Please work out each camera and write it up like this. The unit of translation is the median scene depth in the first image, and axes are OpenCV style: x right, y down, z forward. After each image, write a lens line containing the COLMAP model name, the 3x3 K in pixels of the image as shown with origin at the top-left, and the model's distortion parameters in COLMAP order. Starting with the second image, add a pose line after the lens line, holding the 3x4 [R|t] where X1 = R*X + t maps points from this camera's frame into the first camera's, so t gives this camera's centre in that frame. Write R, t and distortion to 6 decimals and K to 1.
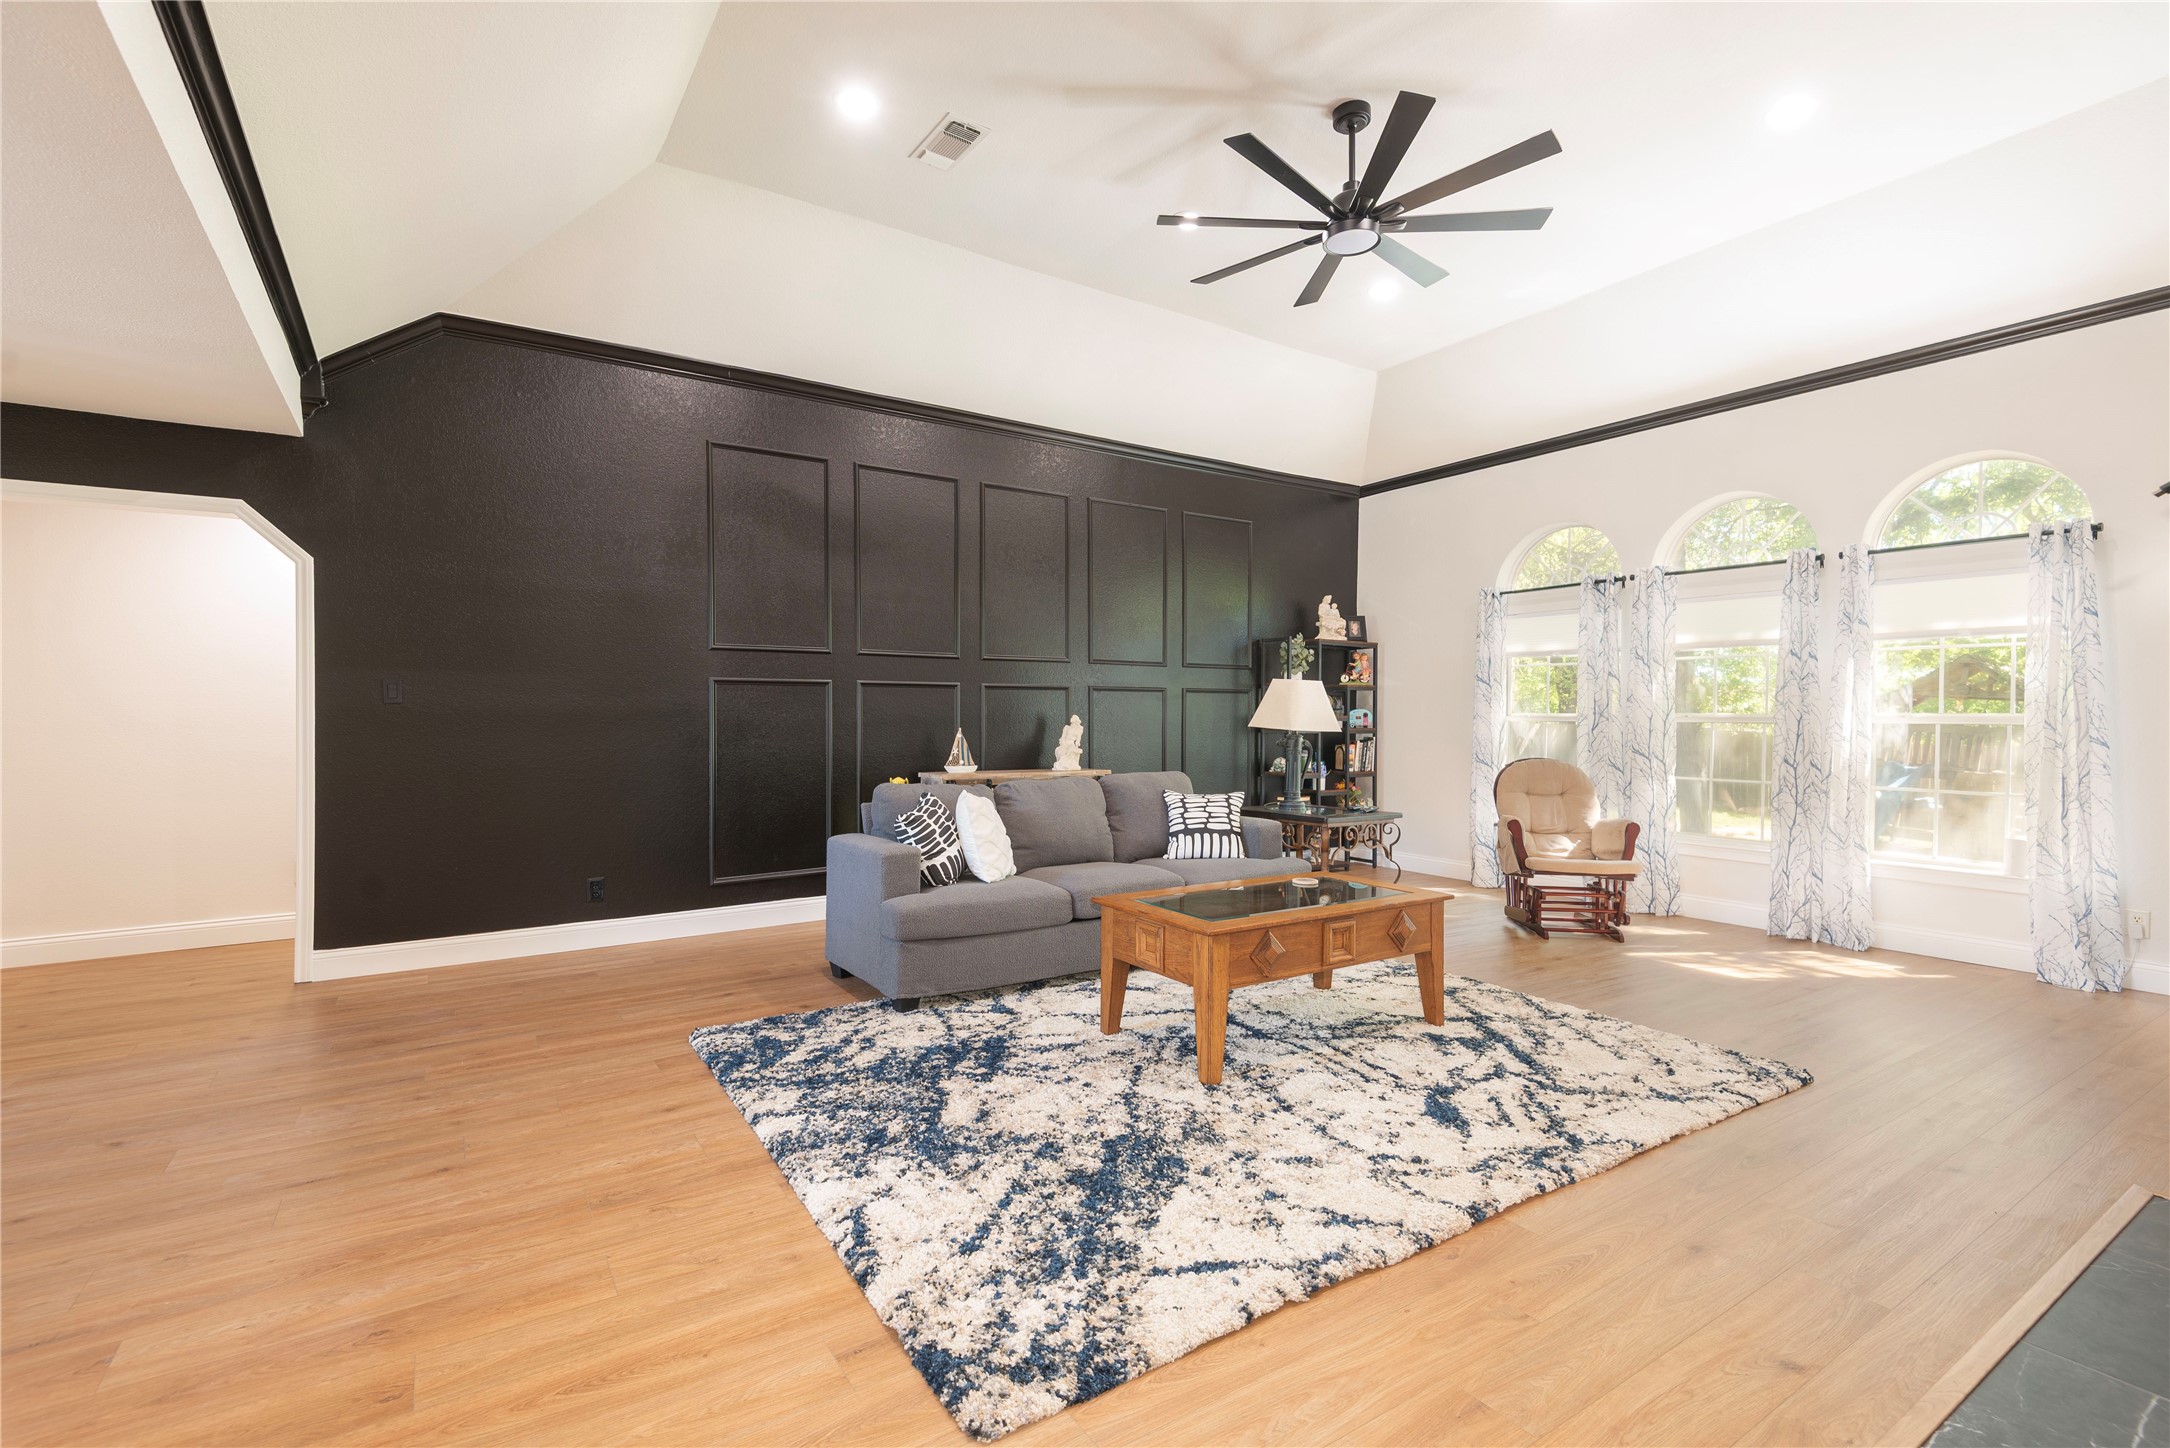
lens RADIAL K [[977.9, 0, 1091.6], [0, 977.9, 728.3], [0, 0, 1]] dist [0.008296, -0.005350]
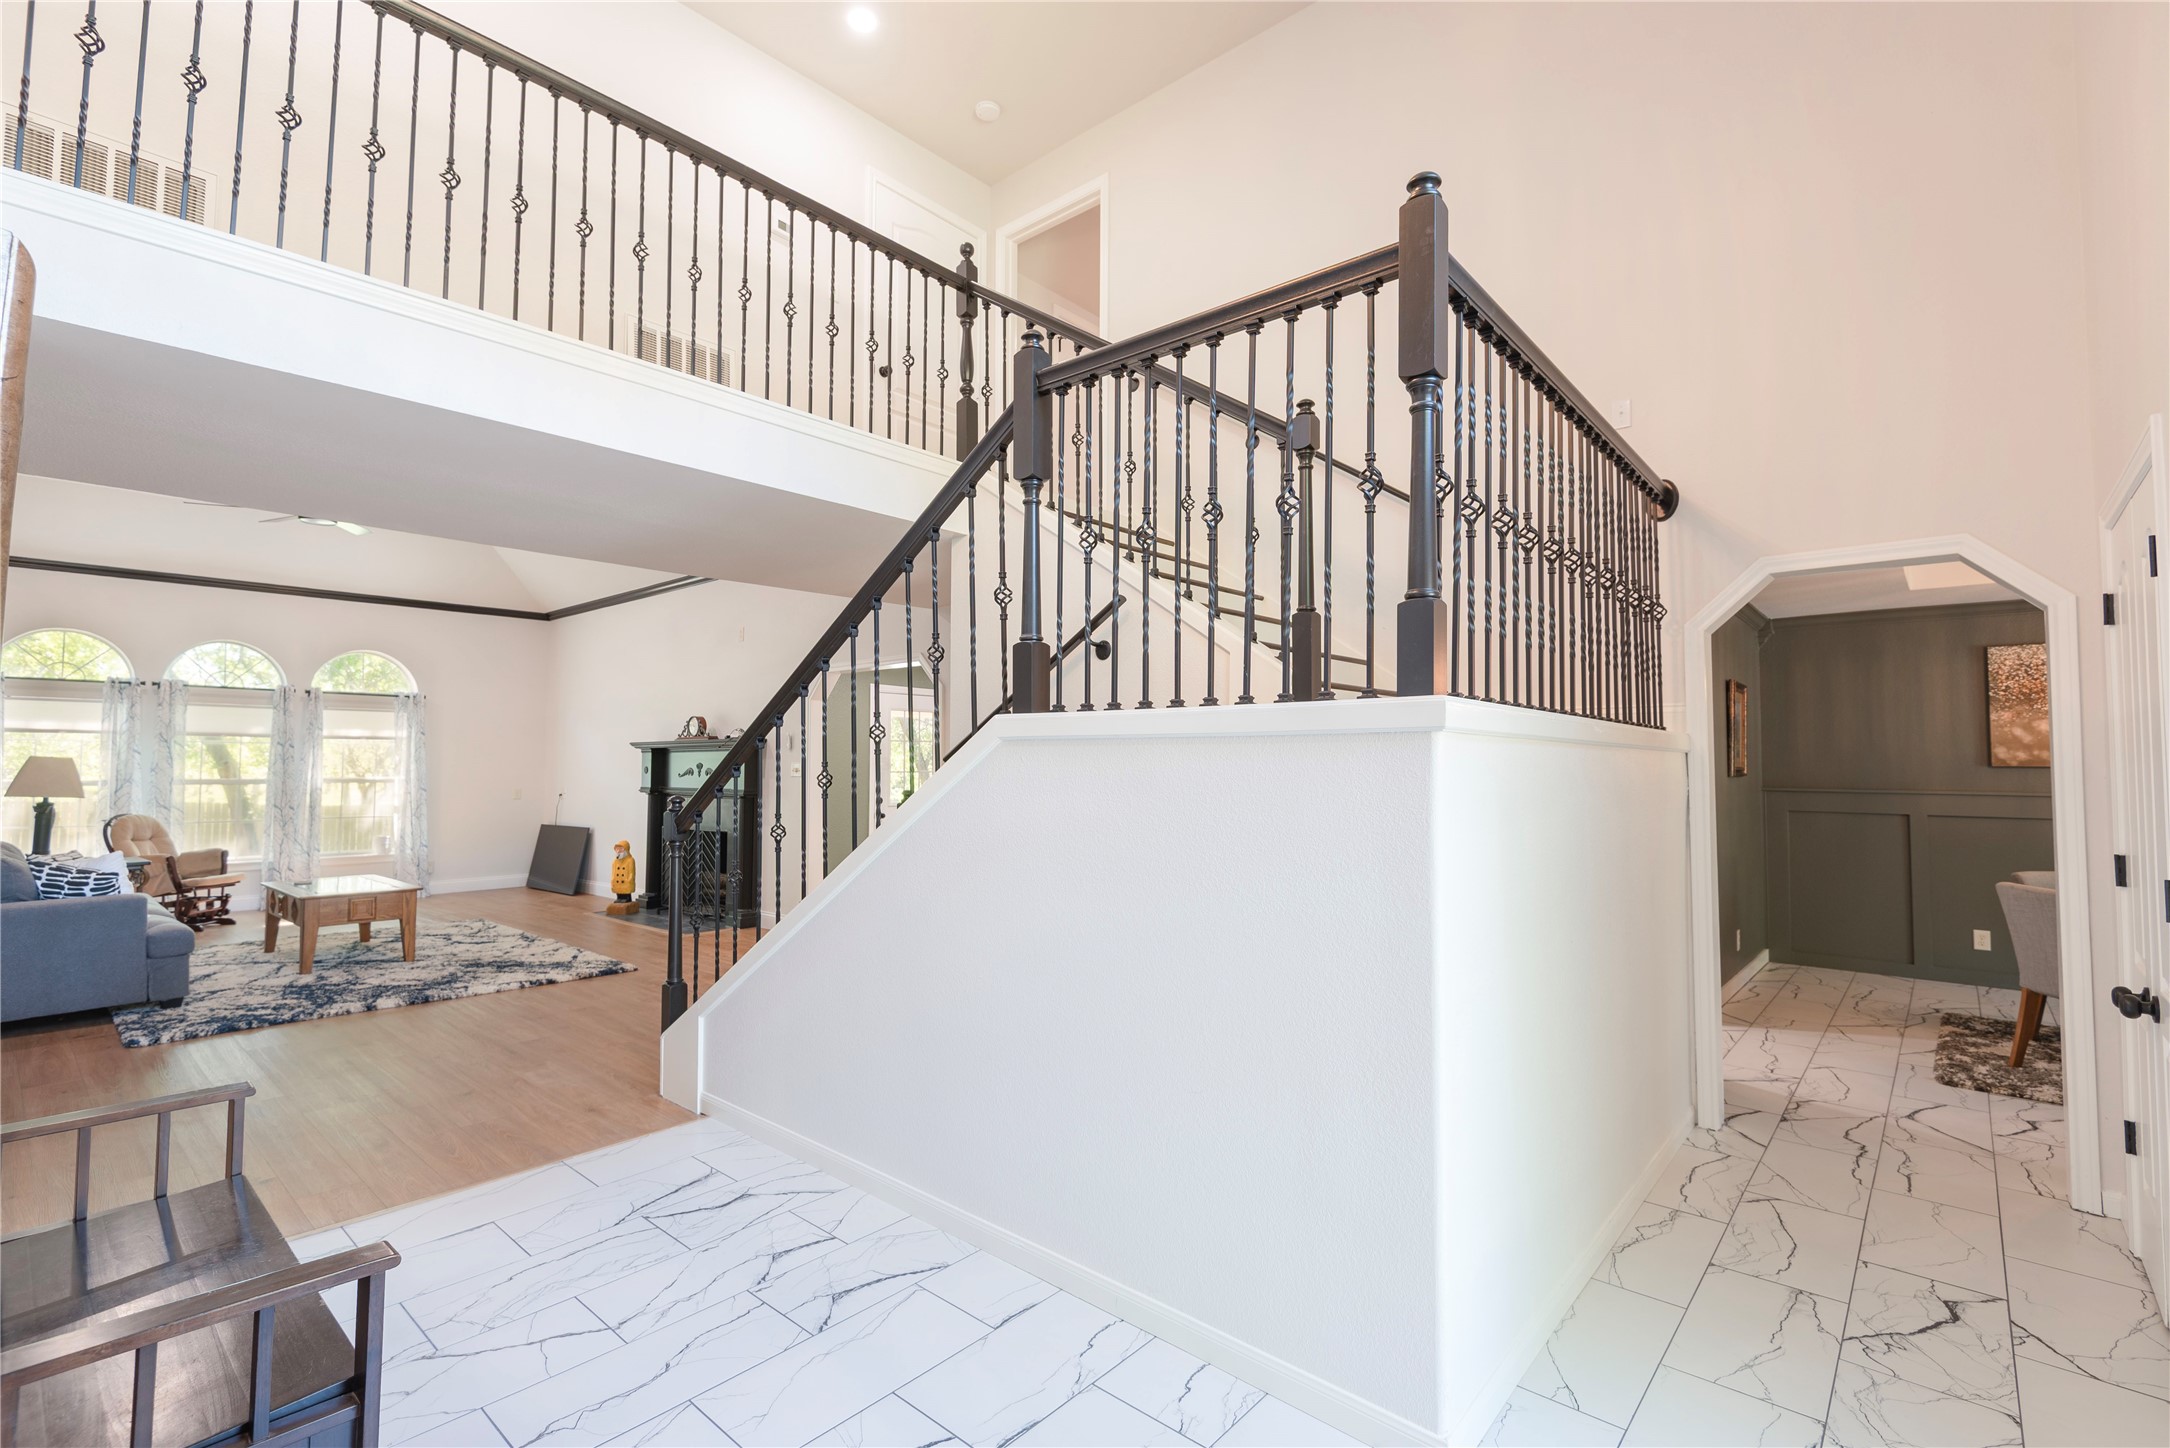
lens RADIAL K [[977.9, 0, 1077.6], [0, 977.9, 716.9], [0, 0, 1]] dist [0.008296, -0.005350]
pose [[-0.268977, 0.045697, 0.962062, -2.191974], [0.011691, 0.998955, -0.044181, -0.052248], [-0.963076, -0.000637, -0.269230, 0.186802]]
